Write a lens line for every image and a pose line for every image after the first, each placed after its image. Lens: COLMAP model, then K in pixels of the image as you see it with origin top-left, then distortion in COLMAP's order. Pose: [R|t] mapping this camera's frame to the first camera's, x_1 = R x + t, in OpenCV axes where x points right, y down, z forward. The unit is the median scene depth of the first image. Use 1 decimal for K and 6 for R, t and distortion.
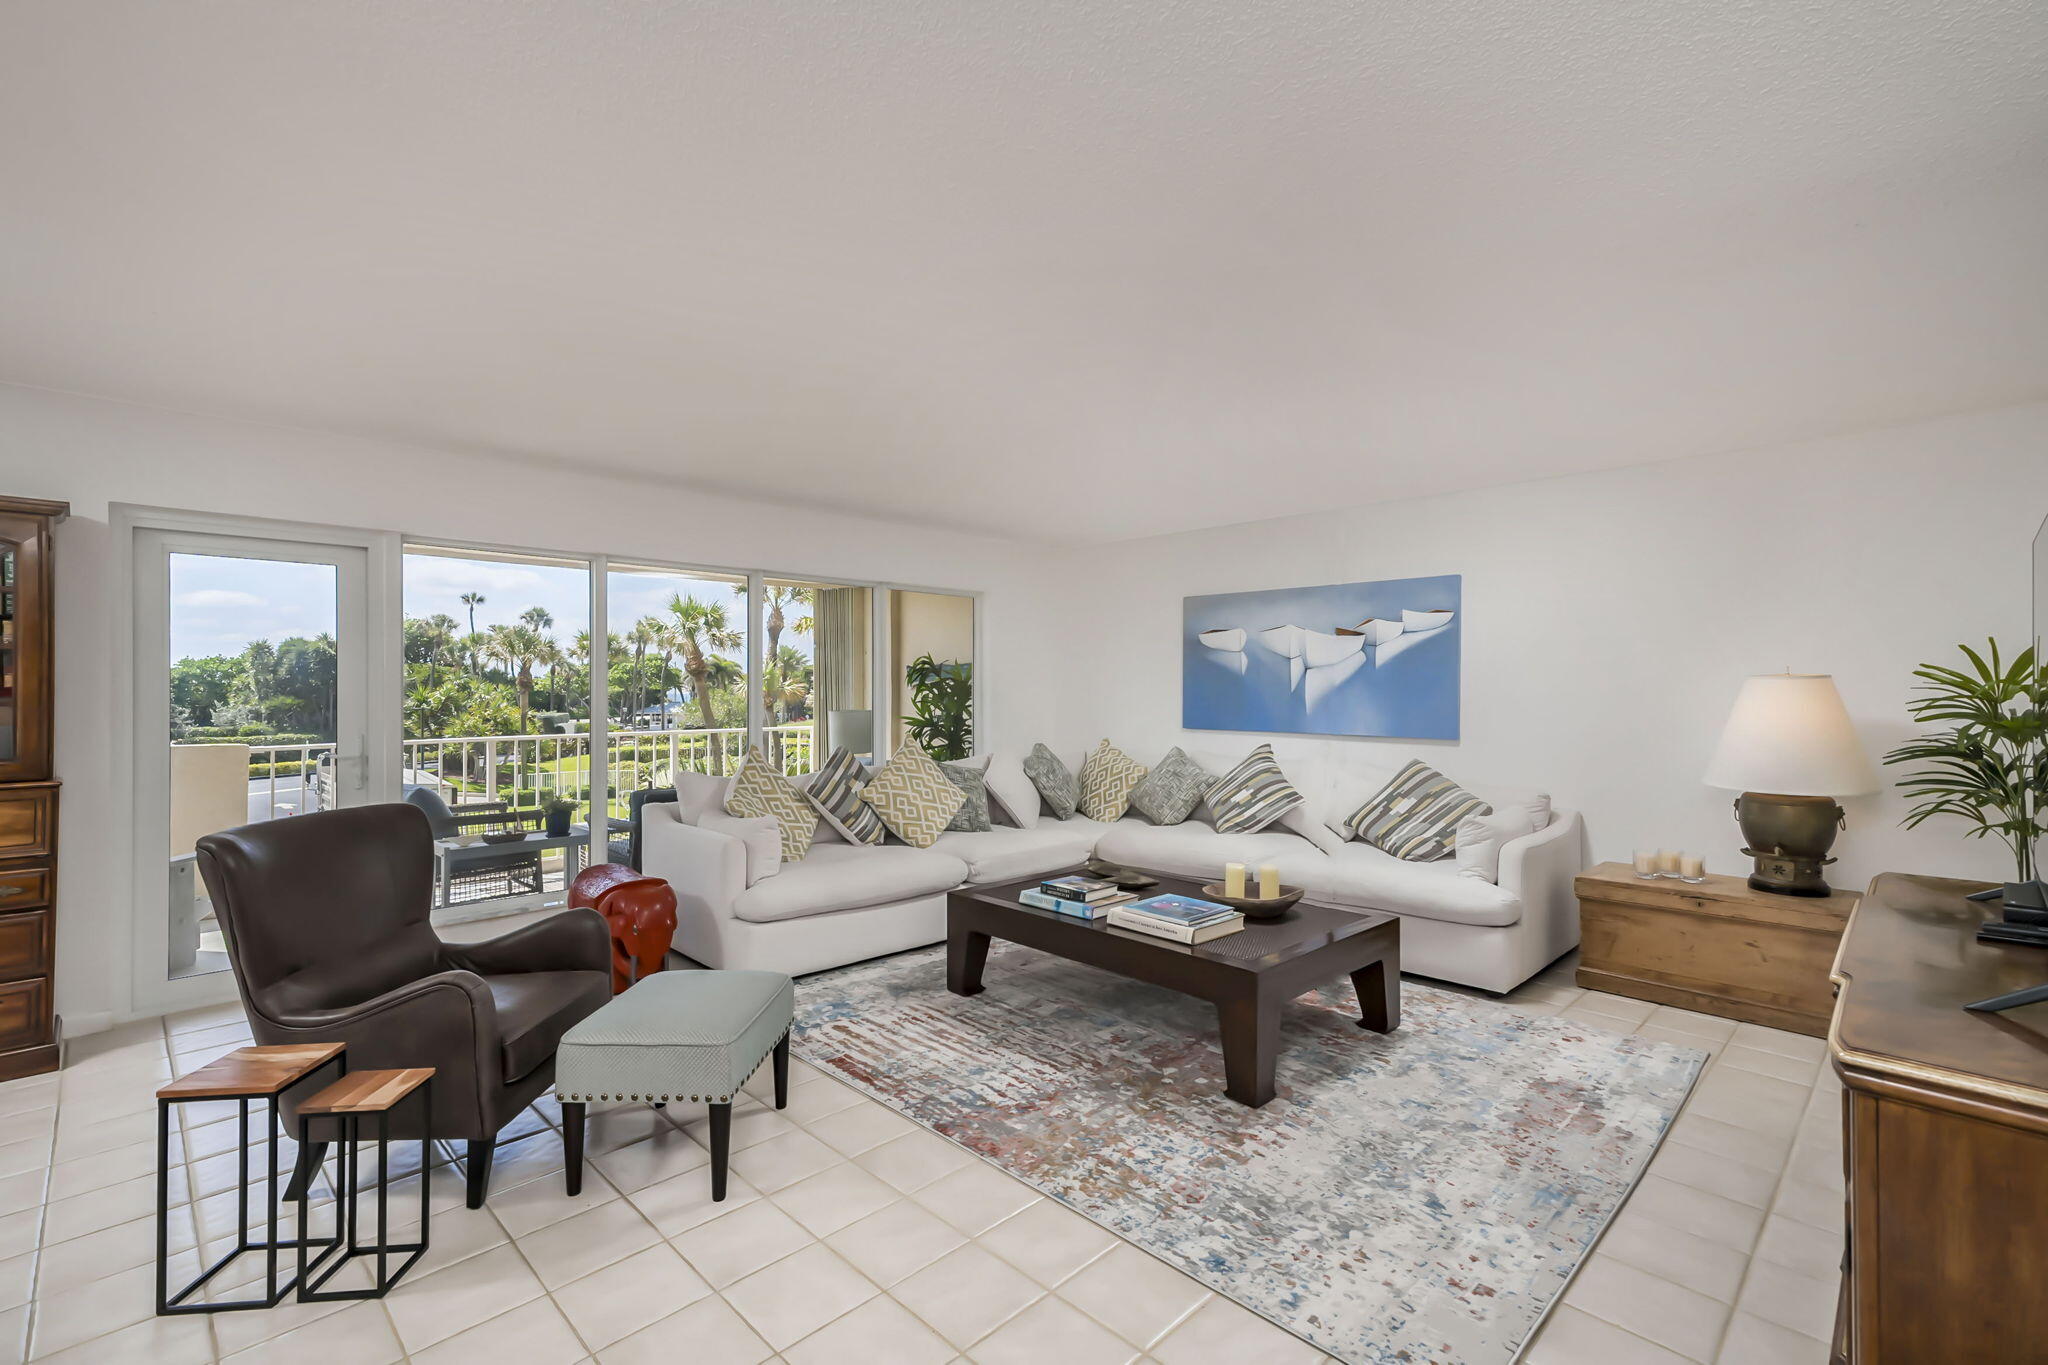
lens RADIAL K [[943.7, 0, 1005.6], [0, 943.7, 682.2], [0, 0, 1]] dist [0.017276, 0.001494]
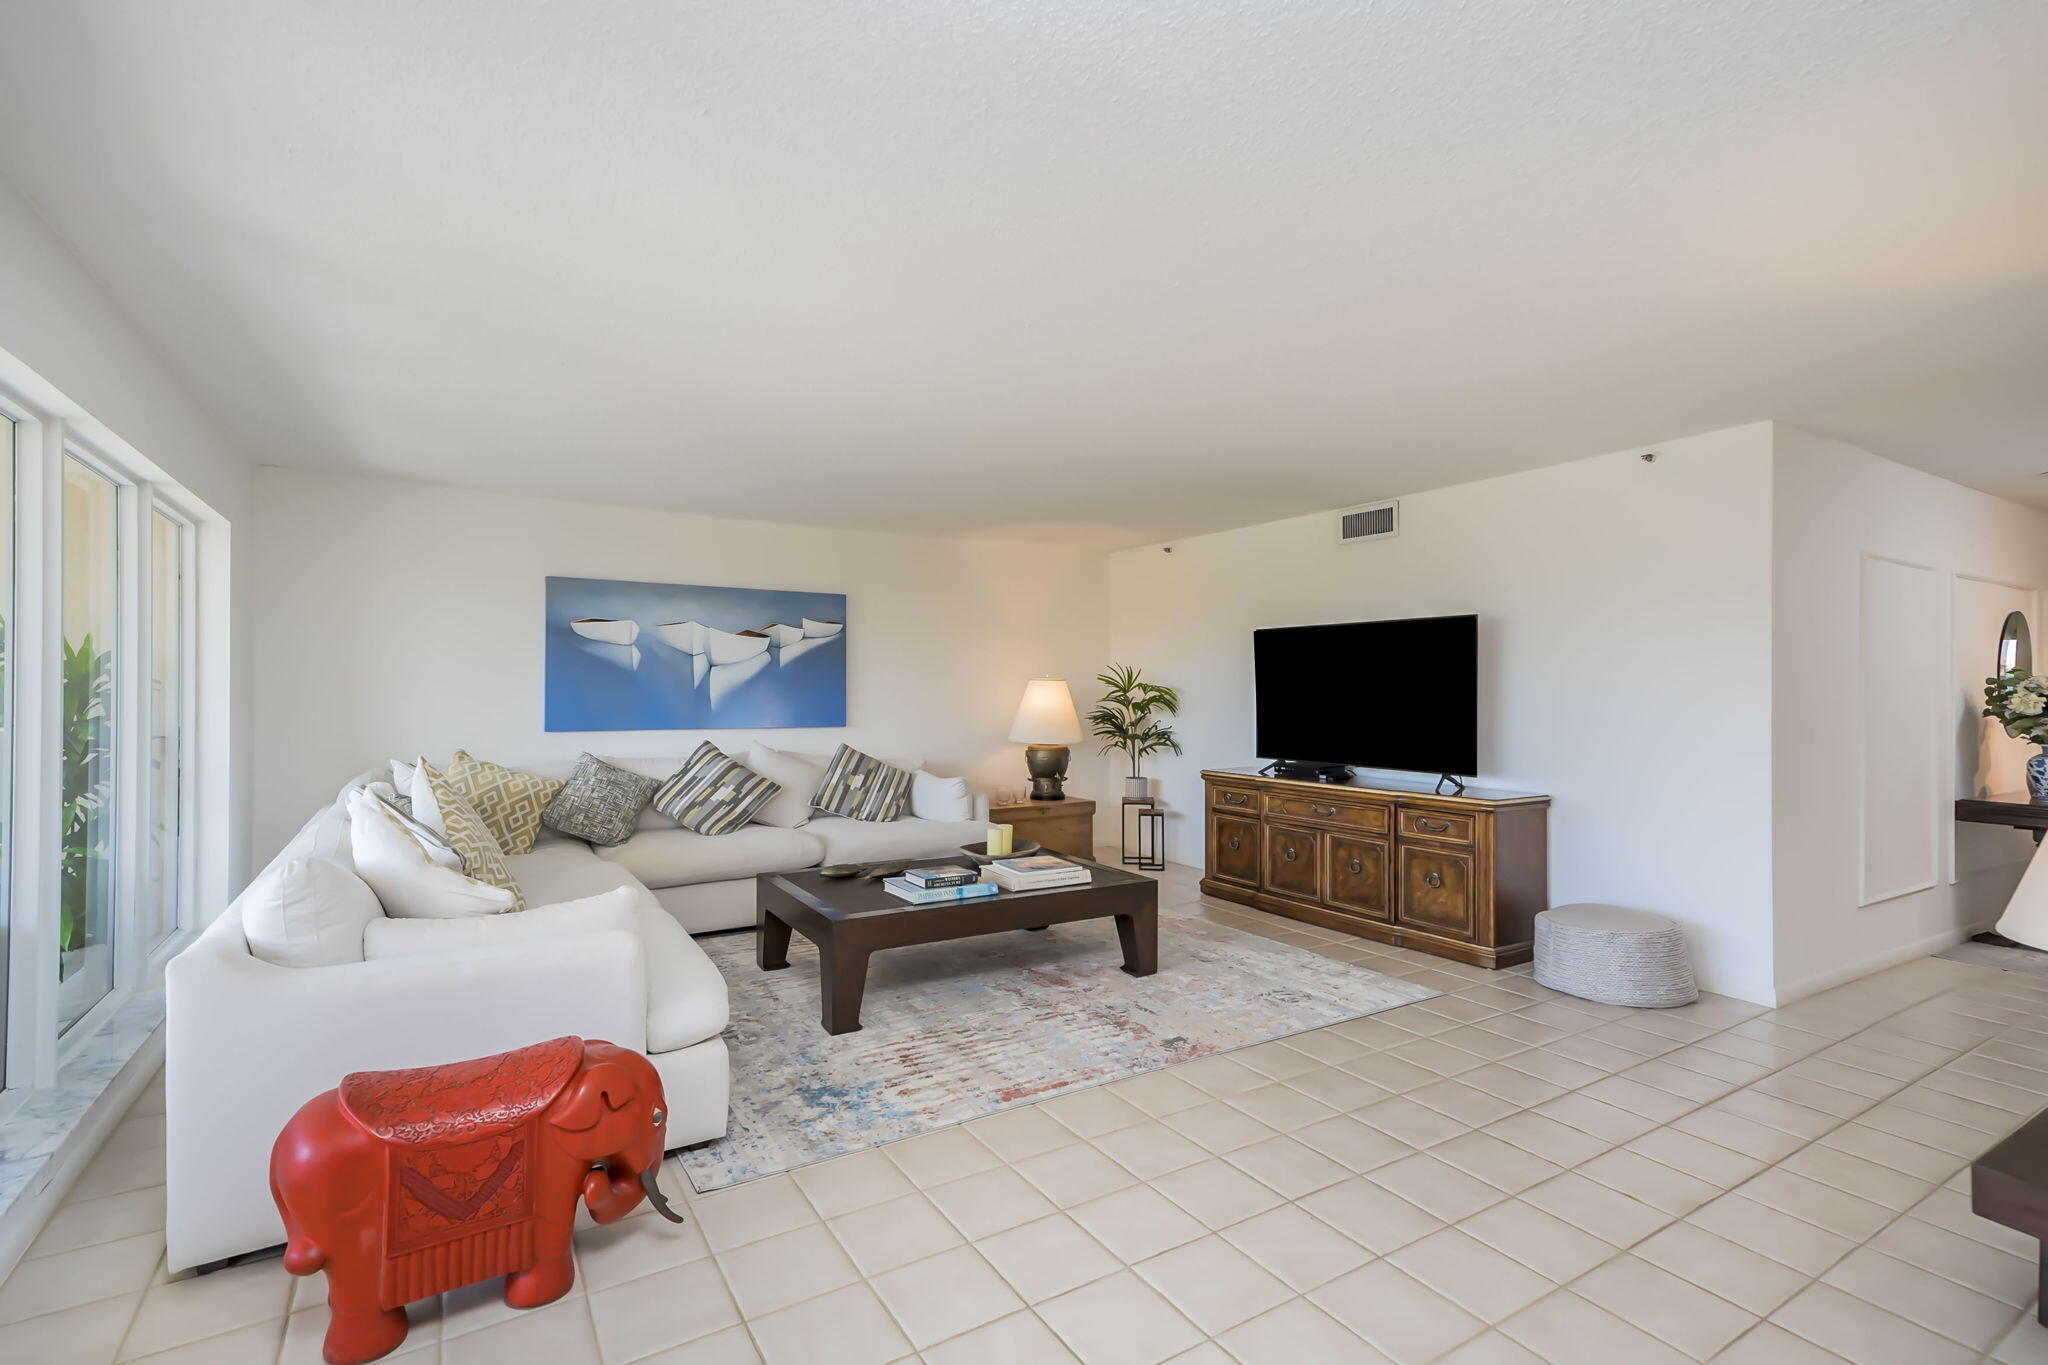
lens RADIAL K [[943.7, 0, 1011.4], [0, 943.7, 679.5], [0, 0, 1]] dist [0.017276, 0.001494]
pose [[0.203898, 0.001539, 0.978991, -0.674285], [-0.012831, 0.999917, 0.001101, -0.005043], [-0.978908, -0.012786, 0.203901, 0.504903]]
